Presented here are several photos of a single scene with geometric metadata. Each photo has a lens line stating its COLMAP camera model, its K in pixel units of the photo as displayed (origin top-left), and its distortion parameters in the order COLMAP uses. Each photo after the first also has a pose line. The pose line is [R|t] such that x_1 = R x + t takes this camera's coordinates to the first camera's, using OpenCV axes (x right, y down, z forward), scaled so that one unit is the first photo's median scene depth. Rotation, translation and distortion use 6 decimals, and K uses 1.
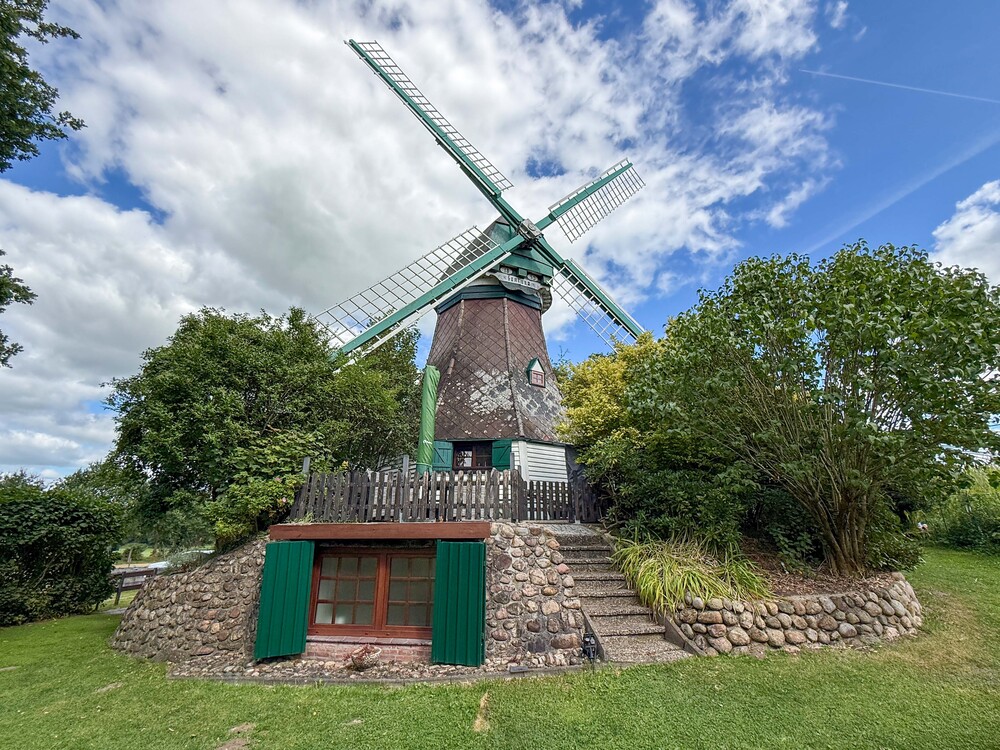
lens RADIAL K [[439.5, 0, 498.9], [0, 439.5, 371.2], [0, 0, 1]] dist [0.000877, 0.000008]
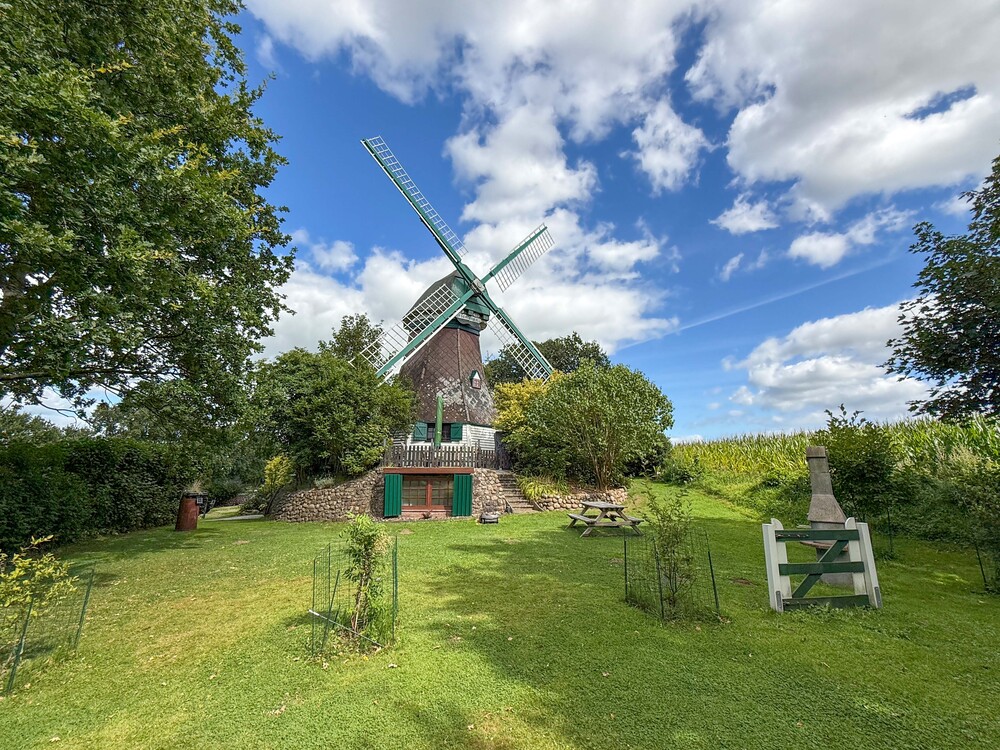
lens RADIAL K [[439.5, 0, 498.6], [0, 439.5, 372.7], [0, 0, 1]] dist [0.000877, 0.000008]
pose [[0.975708, 0.059055, 0.210965, -0.211005], [-0.081113, 0.991927, 0.097479, -0.223591], [-0.203506, -0.112223, 0.972621, -0.696265]]
